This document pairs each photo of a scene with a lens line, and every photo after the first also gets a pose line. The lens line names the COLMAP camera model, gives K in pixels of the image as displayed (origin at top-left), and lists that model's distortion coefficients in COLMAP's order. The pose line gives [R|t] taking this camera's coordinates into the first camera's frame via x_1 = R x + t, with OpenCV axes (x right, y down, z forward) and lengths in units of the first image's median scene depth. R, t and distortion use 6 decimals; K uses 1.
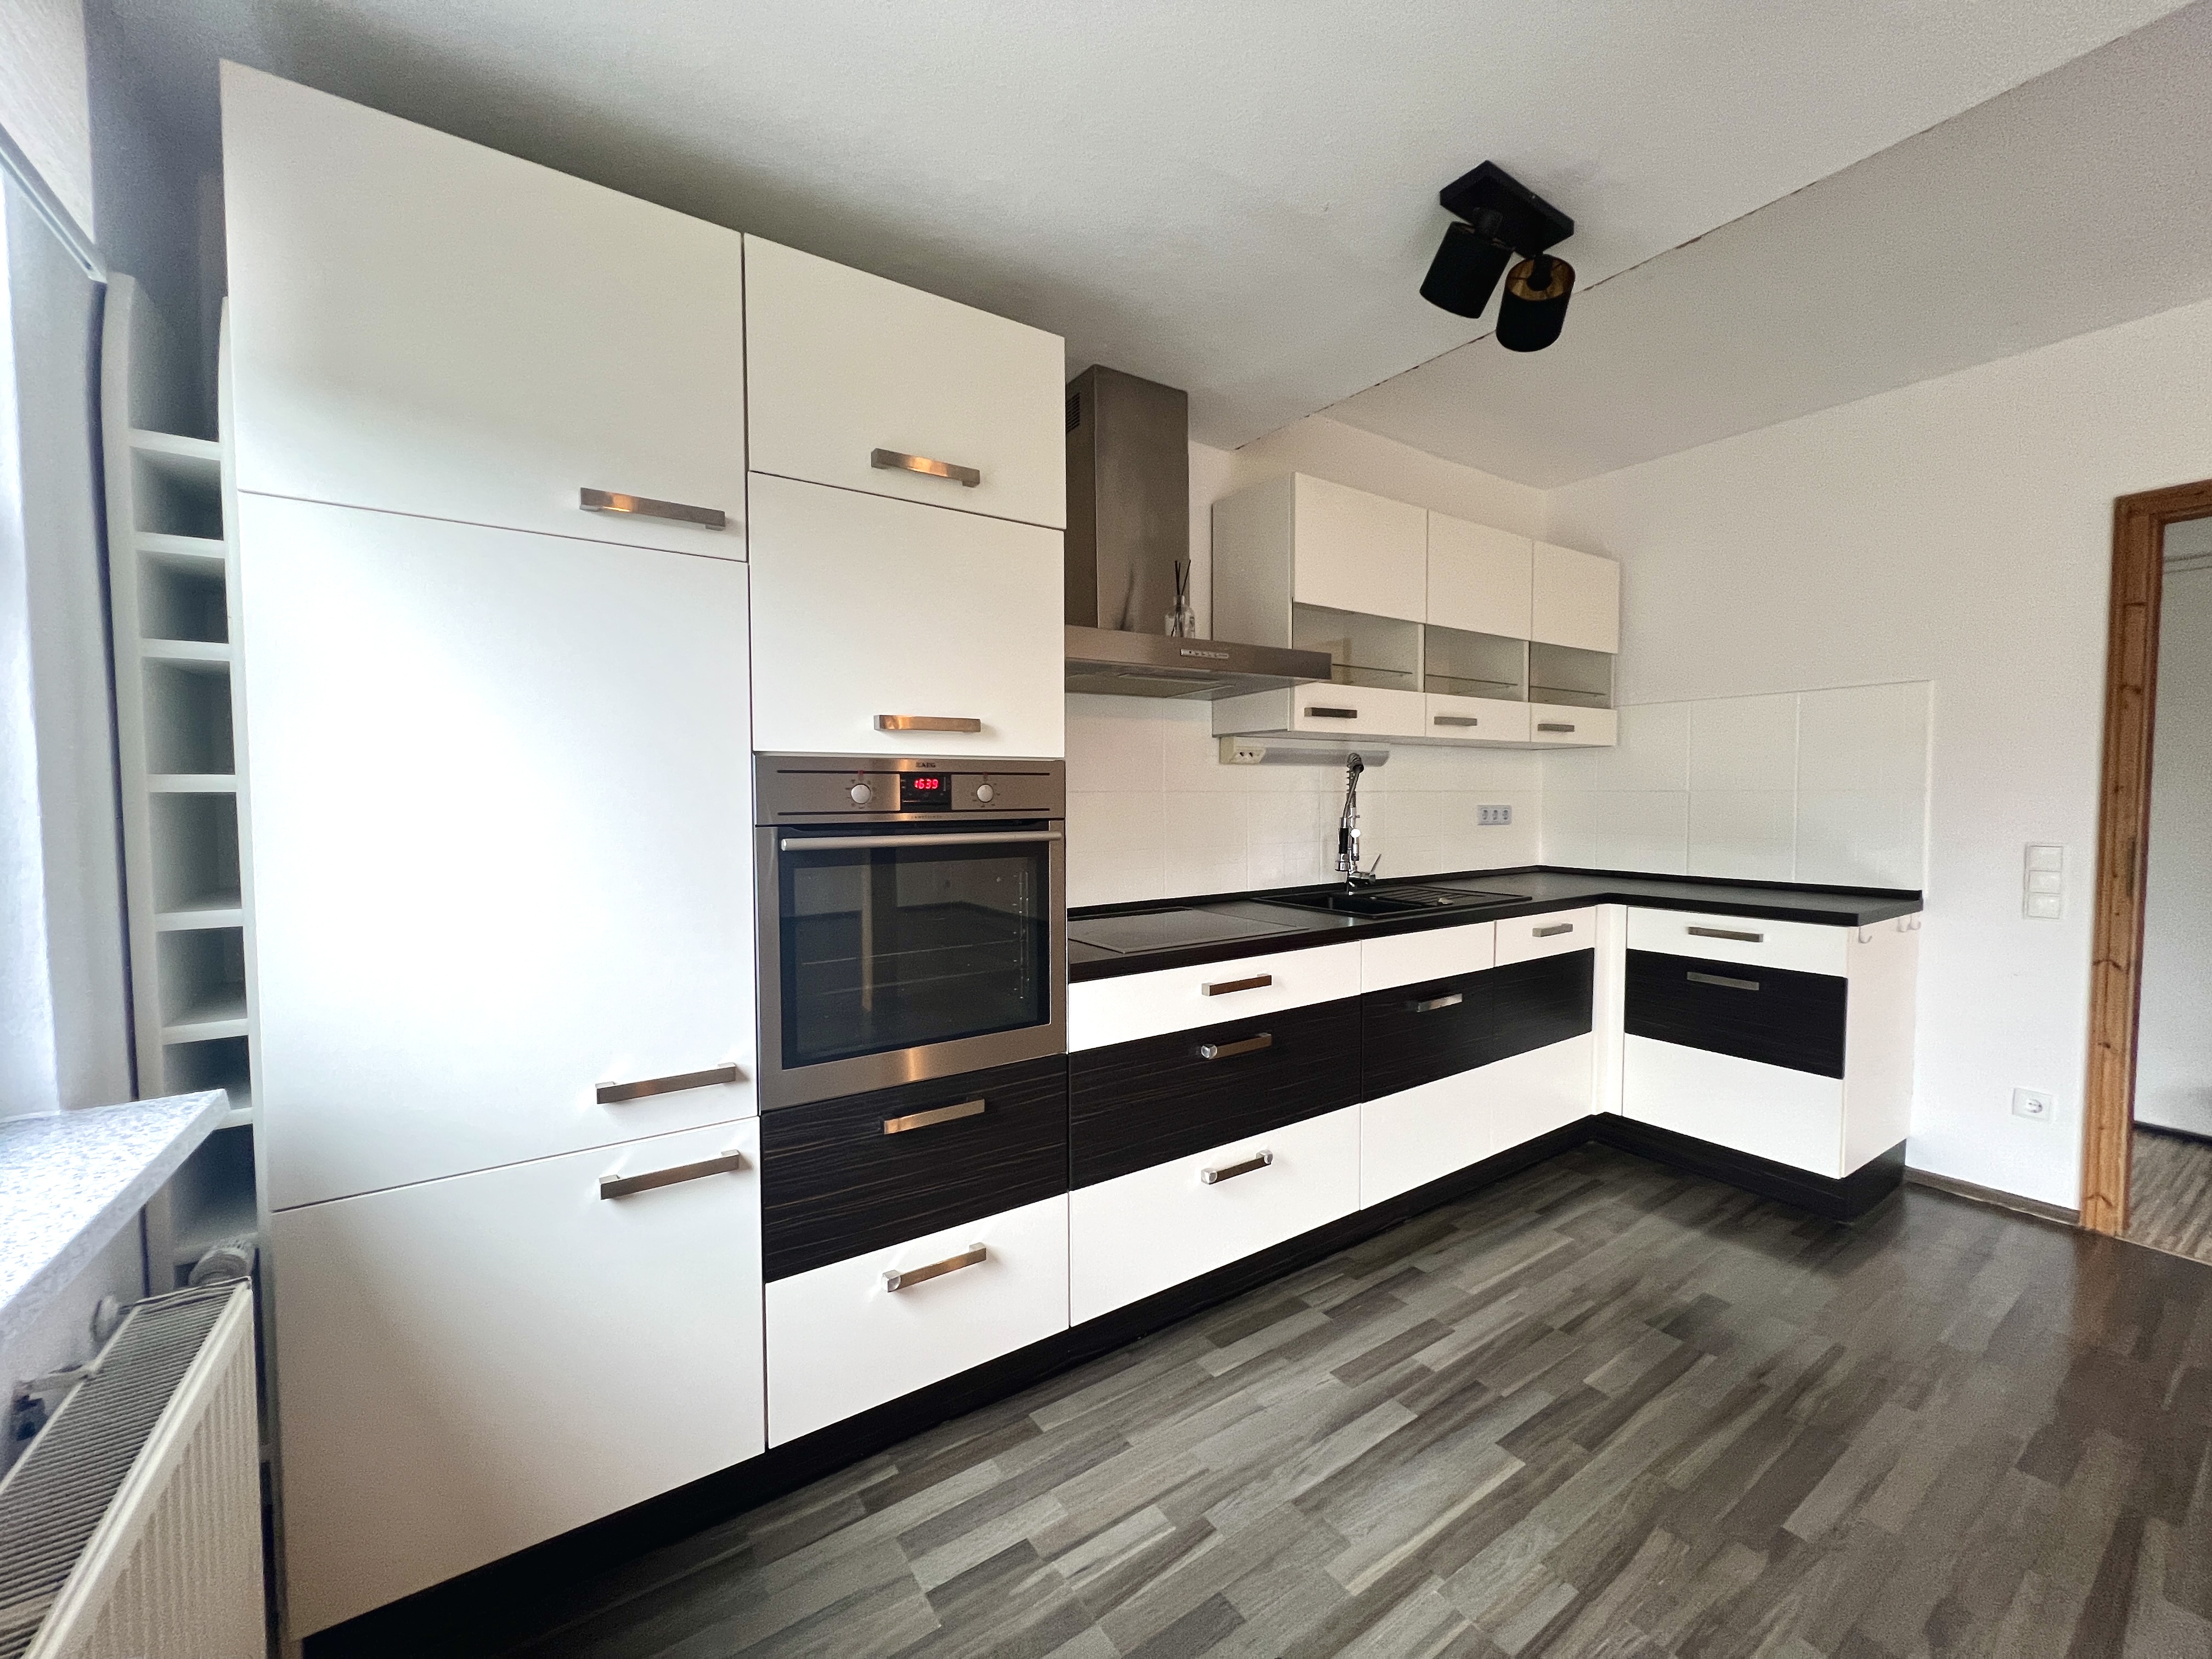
lens RADIAL K [[879.9, 0, 1106.0], [0, 879.9, 829.5], [0, 0, 1]] dist [0.000011, 0.000315]
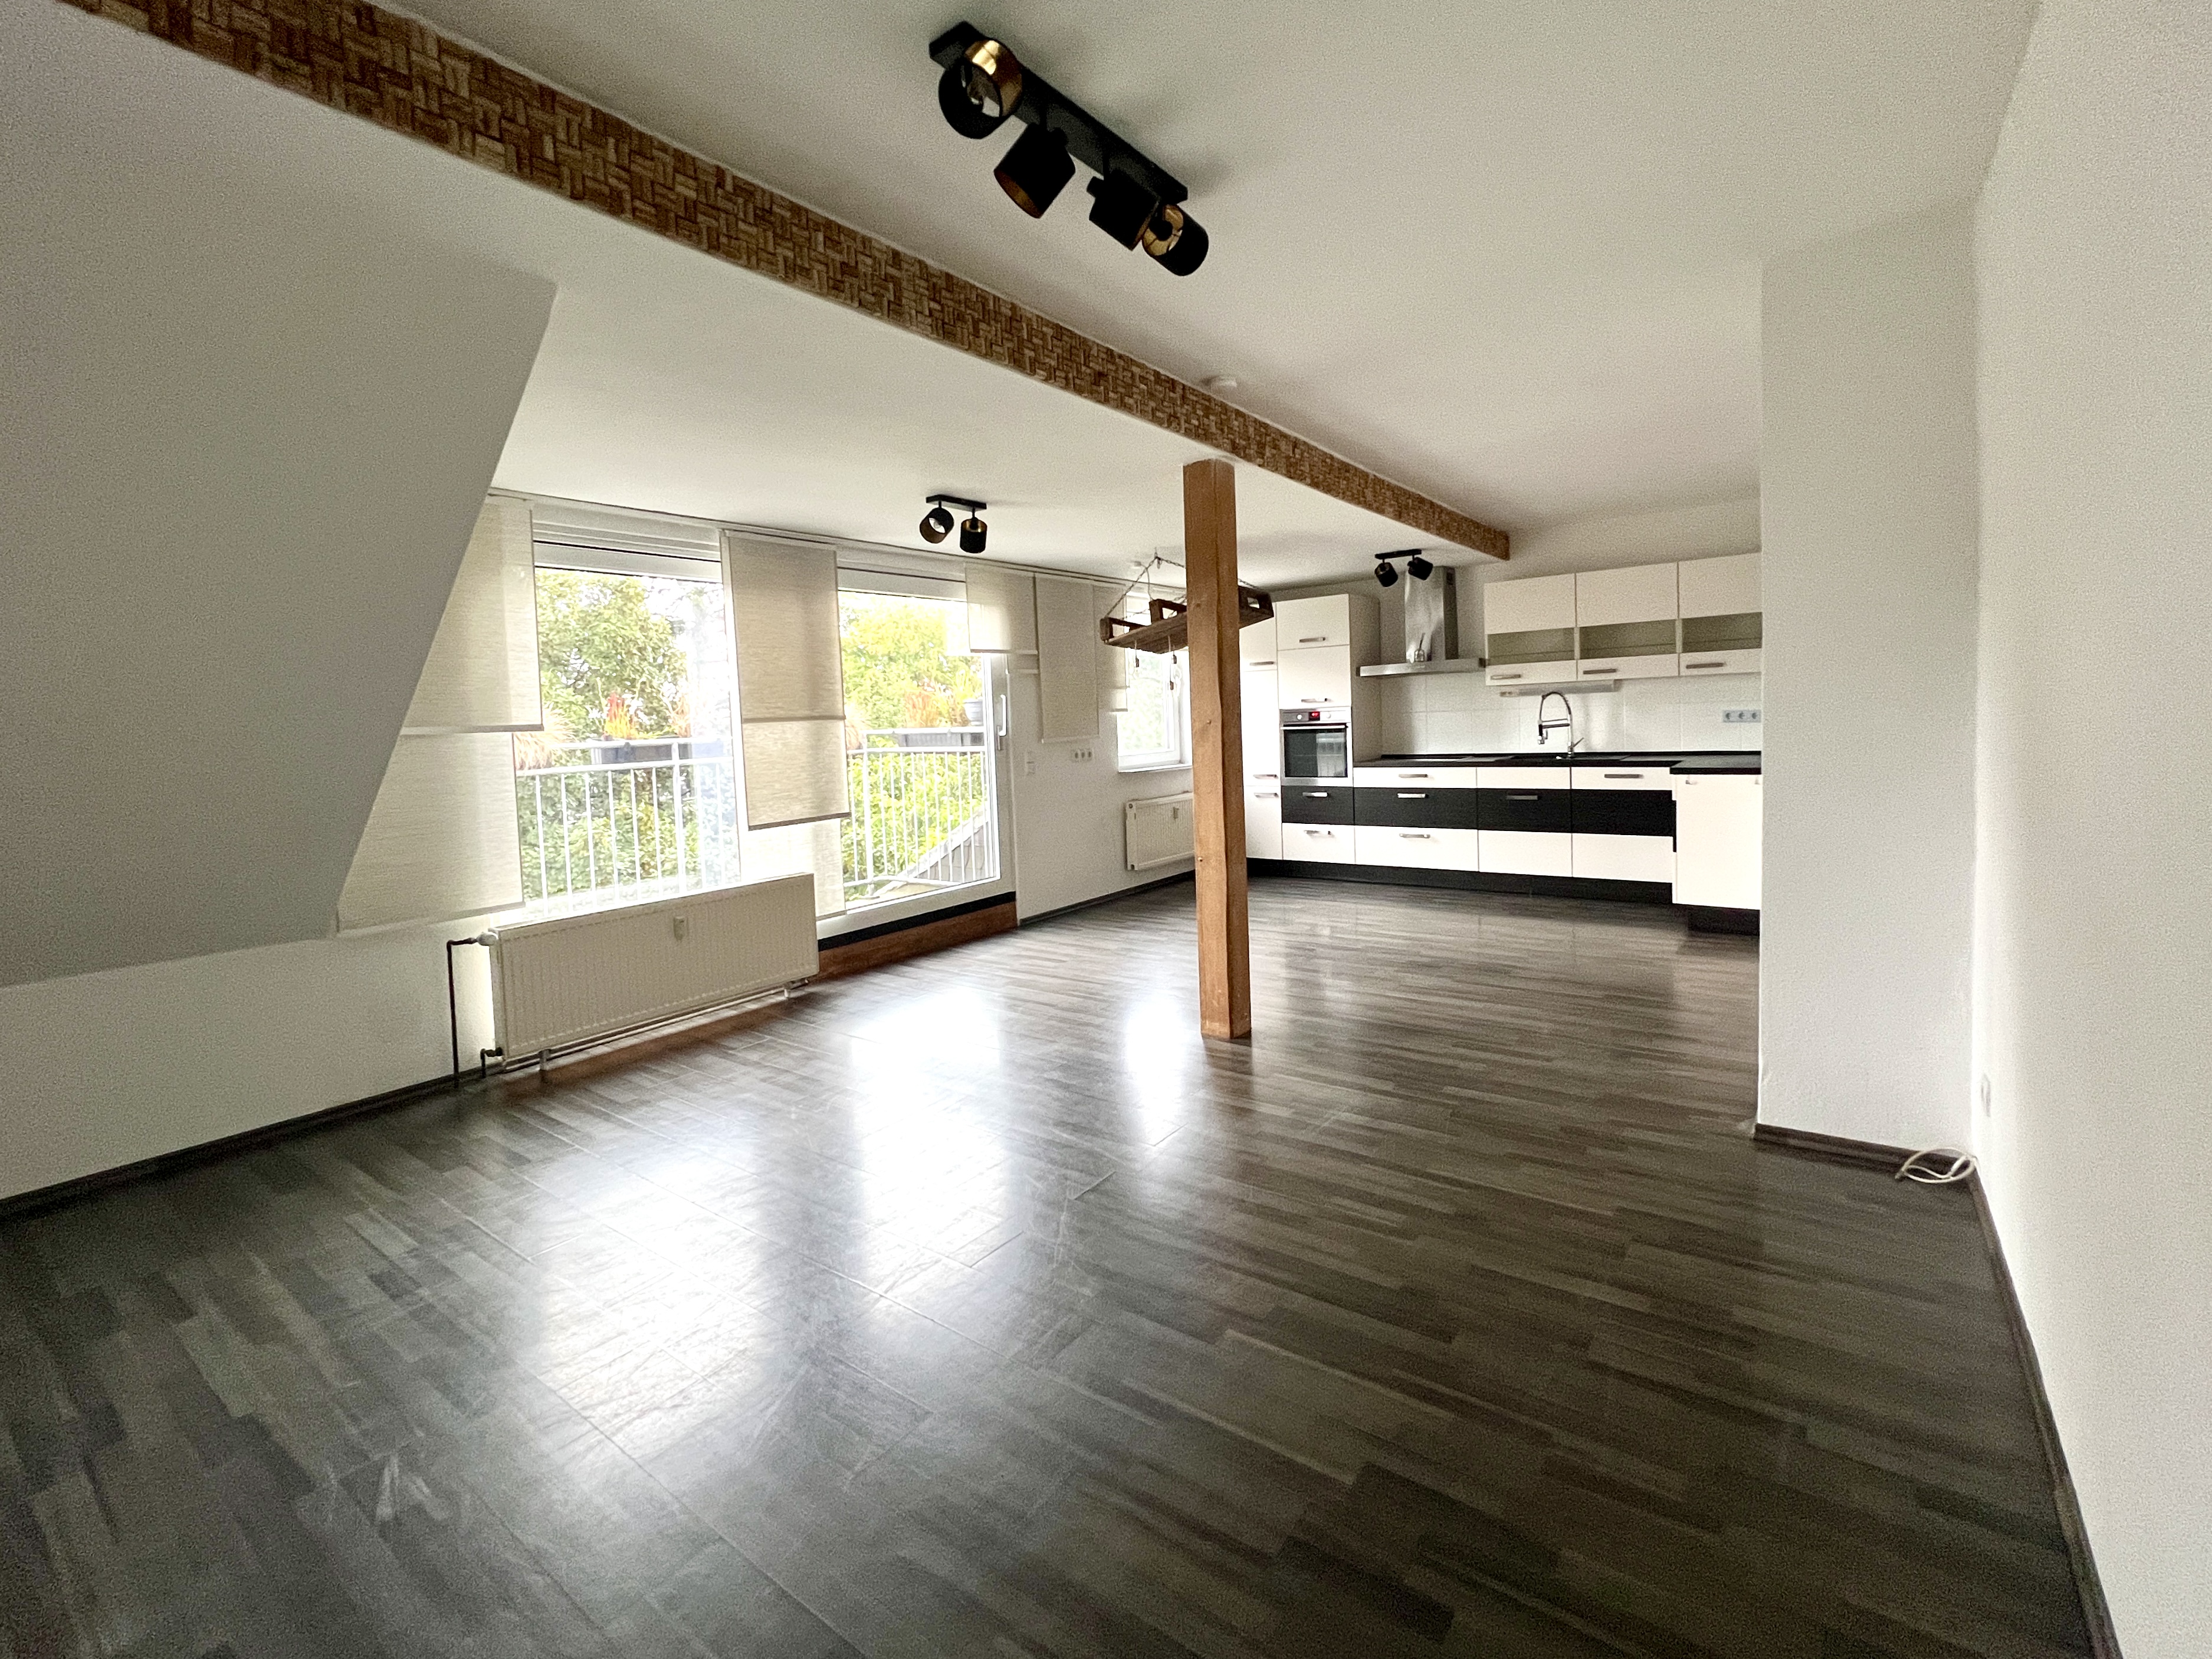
lens RADIAL K [[973.5, 0, 1147.0], [0, 973.5, 751.2], [0, 0, 1]] dist [0.033270, -0.000043]
pose [[0.350038, 0.023254, -0.936447, 3.780897], [-0.003376, 0.999717, 0.023563, 0.017731], [0.936729, -0.005086, 0.350018, -1.341702]]
